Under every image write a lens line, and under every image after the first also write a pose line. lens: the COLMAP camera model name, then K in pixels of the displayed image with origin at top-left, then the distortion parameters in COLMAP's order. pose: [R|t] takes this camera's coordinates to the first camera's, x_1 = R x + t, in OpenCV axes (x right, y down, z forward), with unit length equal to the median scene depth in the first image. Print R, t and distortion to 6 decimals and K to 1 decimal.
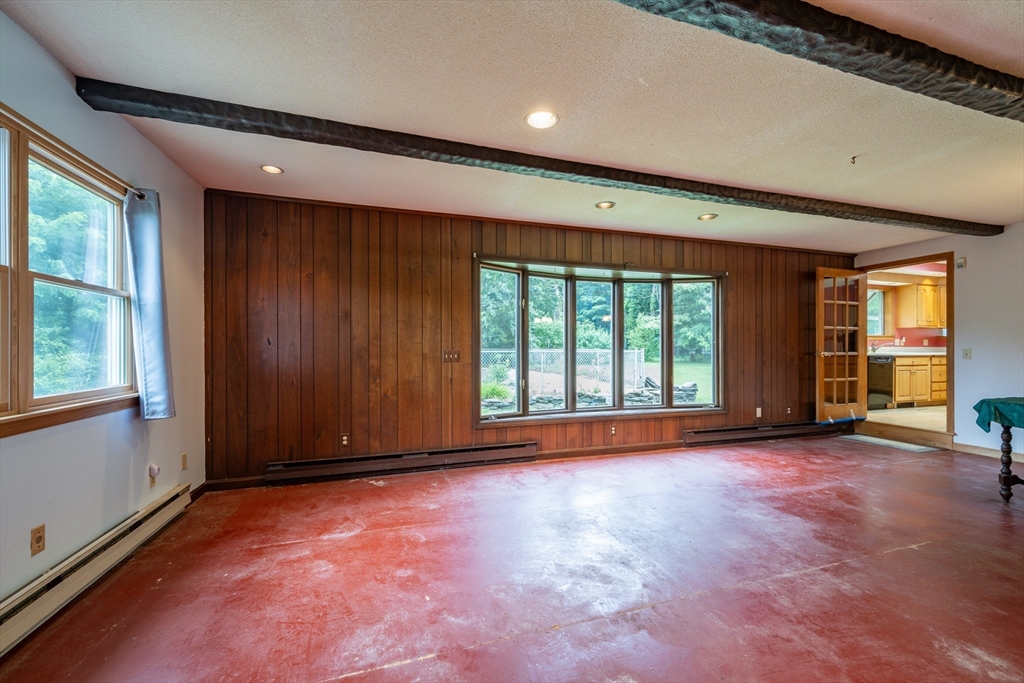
lens RADIAL K [[399.9, 0, 531.3], [0, 399.9, 348.2], [0, 0, 1]] dist [0.007682, 0.000714]
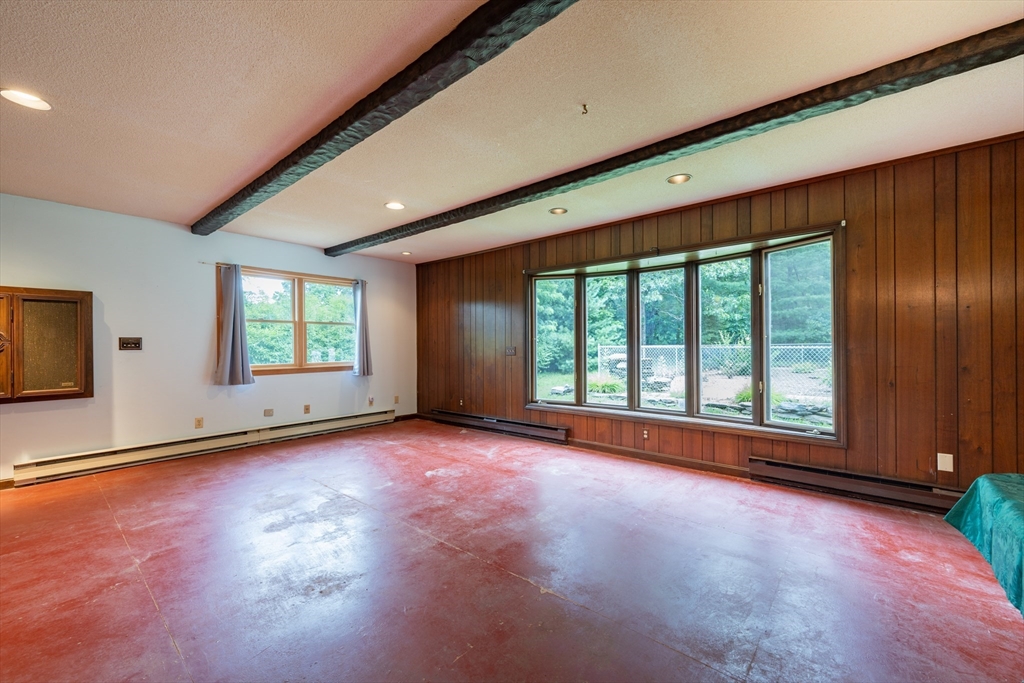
lens RADIAL K [[418.5, 0, 547.0], [0, 418.5, 343.5], [0, 0, 1]] dist [0.002573, 0.000090]
pose [[0.540554, -0.006771, -0.841282, 1.057952], [0.006414, 0.999972, -0.003927, 0.000601], [0.841285, -0.003273, 0.540582, 0.350803]]
